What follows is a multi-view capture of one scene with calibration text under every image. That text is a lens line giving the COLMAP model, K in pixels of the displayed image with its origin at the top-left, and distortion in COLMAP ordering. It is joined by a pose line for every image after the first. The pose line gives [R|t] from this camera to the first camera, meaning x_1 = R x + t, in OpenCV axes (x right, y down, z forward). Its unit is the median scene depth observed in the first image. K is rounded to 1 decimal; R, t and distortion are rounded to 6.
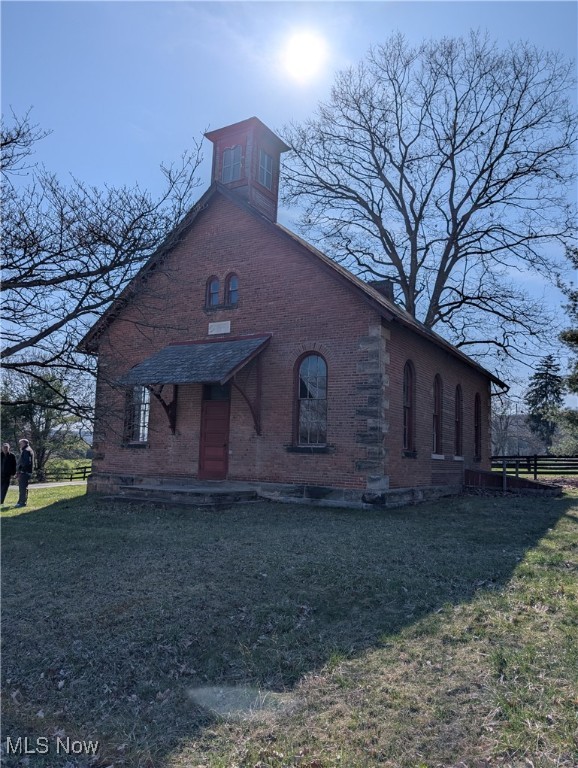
lens RADIAL K [[599.1, 0, 287.7], [0, 599.1, 380.0], [0, 0, 1]] dist [0.004762, -0.013563]
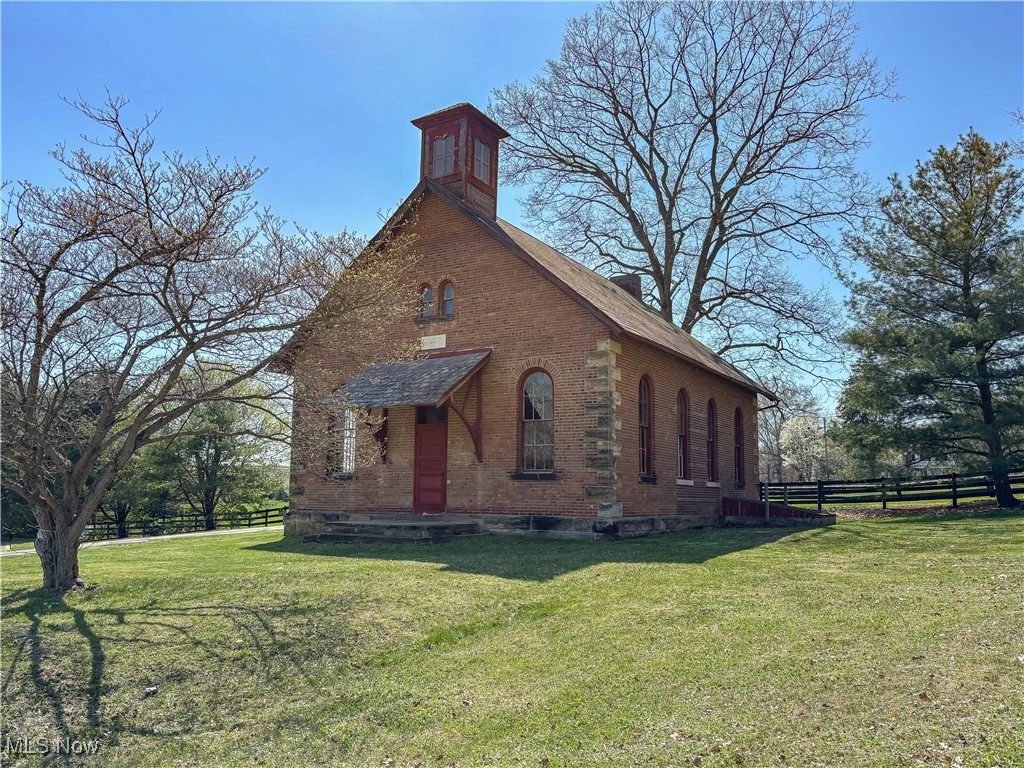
lens RADIAL K [[797.4, 0, 535.8], [0, 797.4, 387.1], [0, 0, 1]] dist [0.038227, 0.000210]
pose [[0.999695, -0.021339, 0.012400, 0.020059], [0.021407, 0.999757, -0.005337, -0.010279], [-0.012283, 0.005601, 0.999909, -0.173571]]
